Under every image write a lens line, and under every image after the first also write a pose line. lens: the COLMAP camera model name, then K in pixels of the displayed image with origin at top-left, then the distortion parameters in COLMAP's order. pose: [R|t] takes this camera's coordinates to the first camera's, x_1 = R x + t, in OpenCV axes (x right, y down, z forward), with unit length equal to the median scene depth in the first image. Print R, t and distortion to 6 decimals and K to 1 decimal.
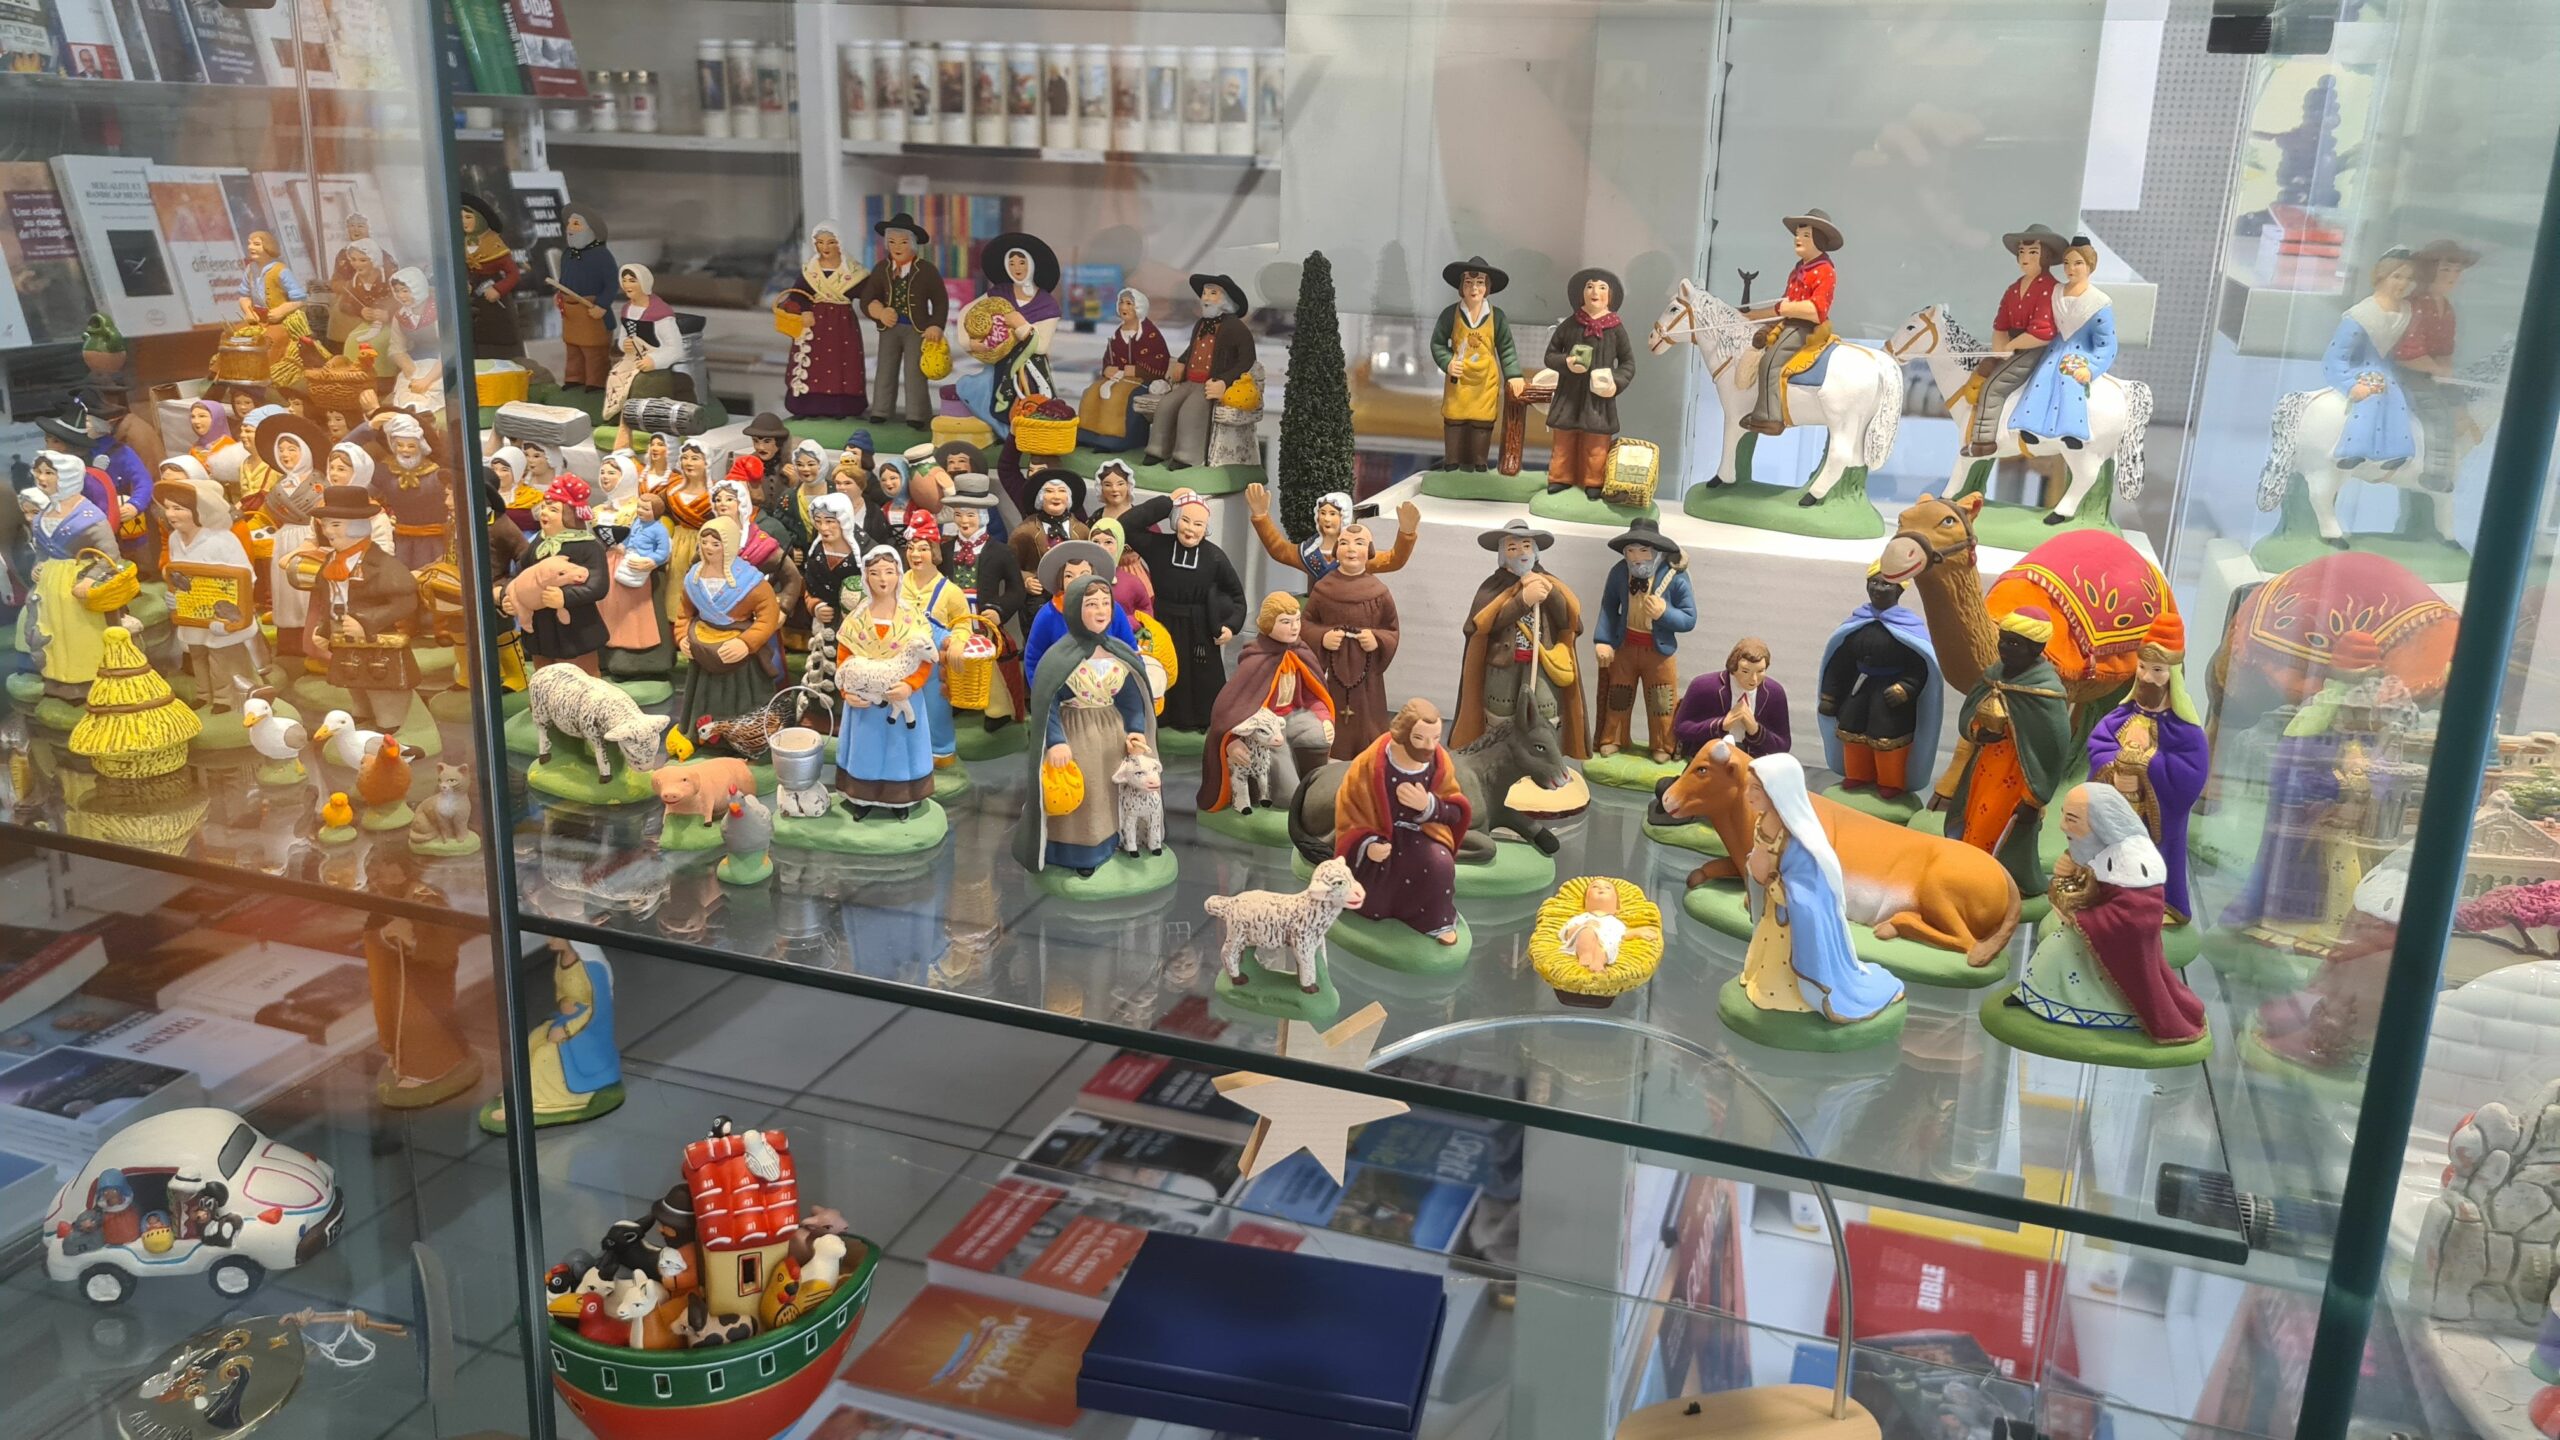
lens RADIAL K [[1934.3, 0, 1221.7], [0, 1934.3, 754.7], [0, 0, 1]] dist [0.061163, -0.063791]
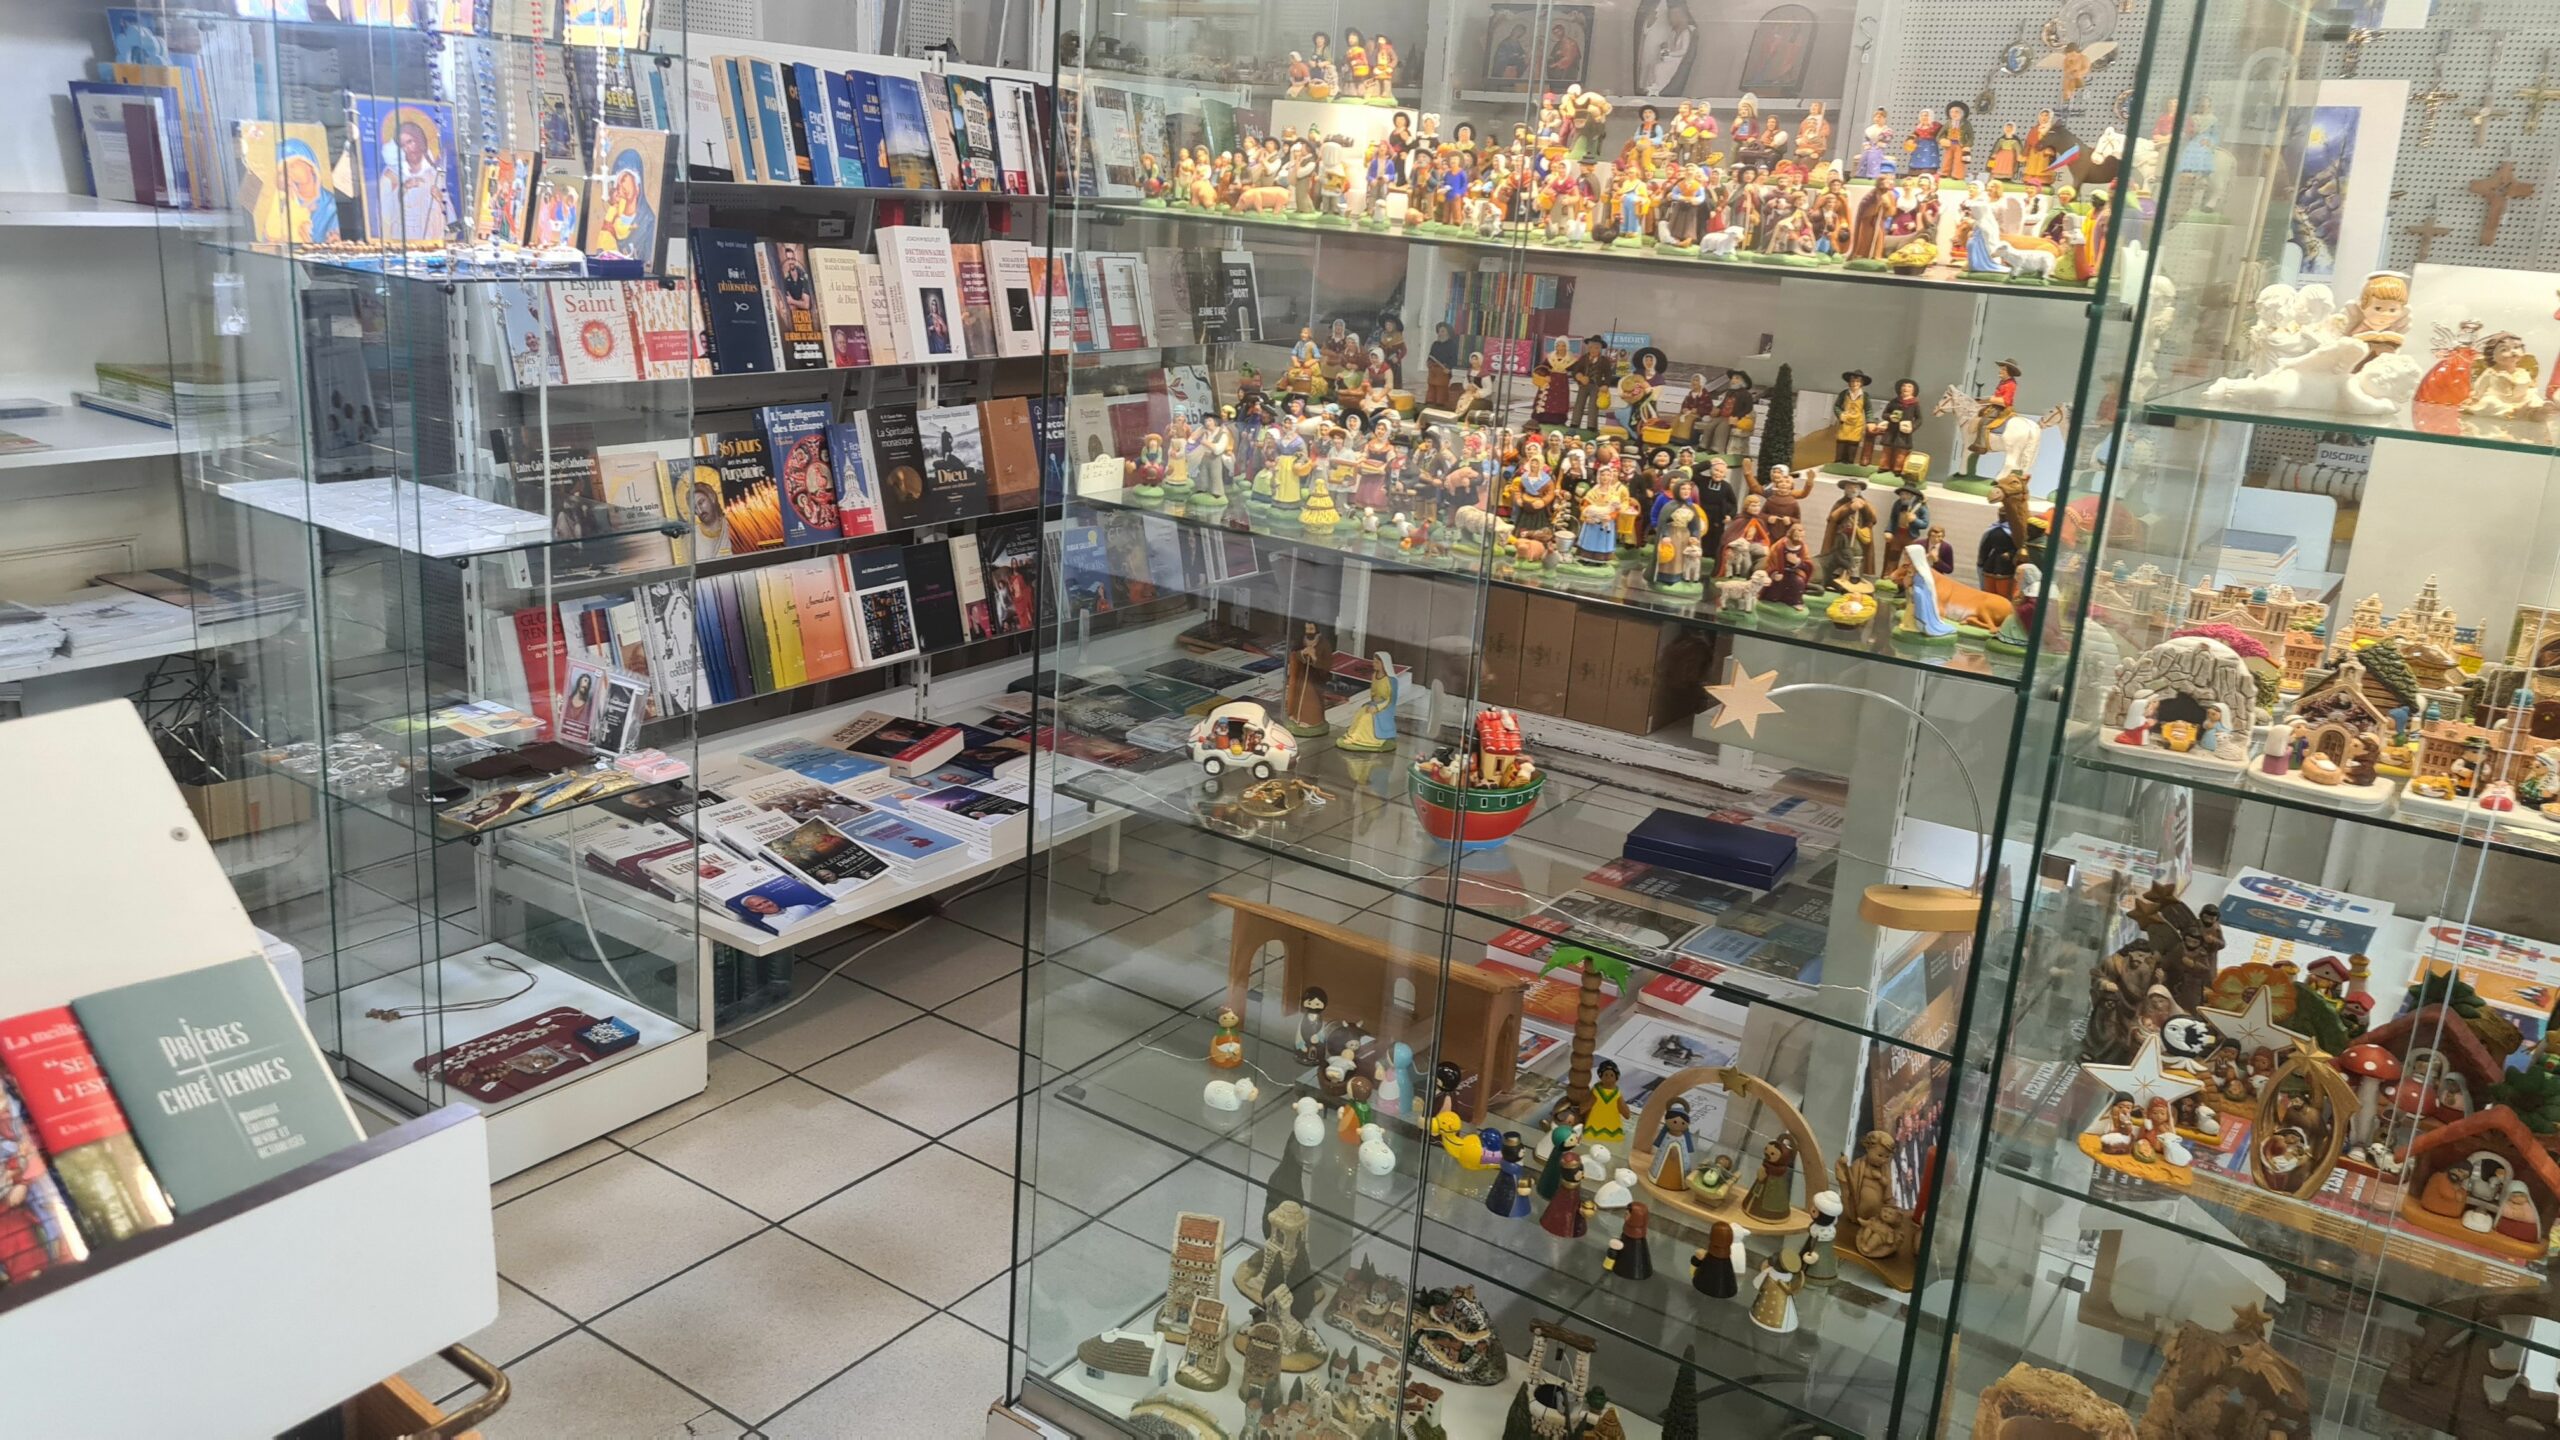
lens RADIAL K [[1934.3, 0, 1221.7], [0, 1934.3, 754.7], [0, 0, 1]] dist [0.061163, -0.063791]
pose [[0.968237, 0.103832, -0.227457, -0.026210], [-0.108588, 0.994051, -0.008458, 0.306765], [0.225226, 0.032888, 0.973751, -1.442958]]
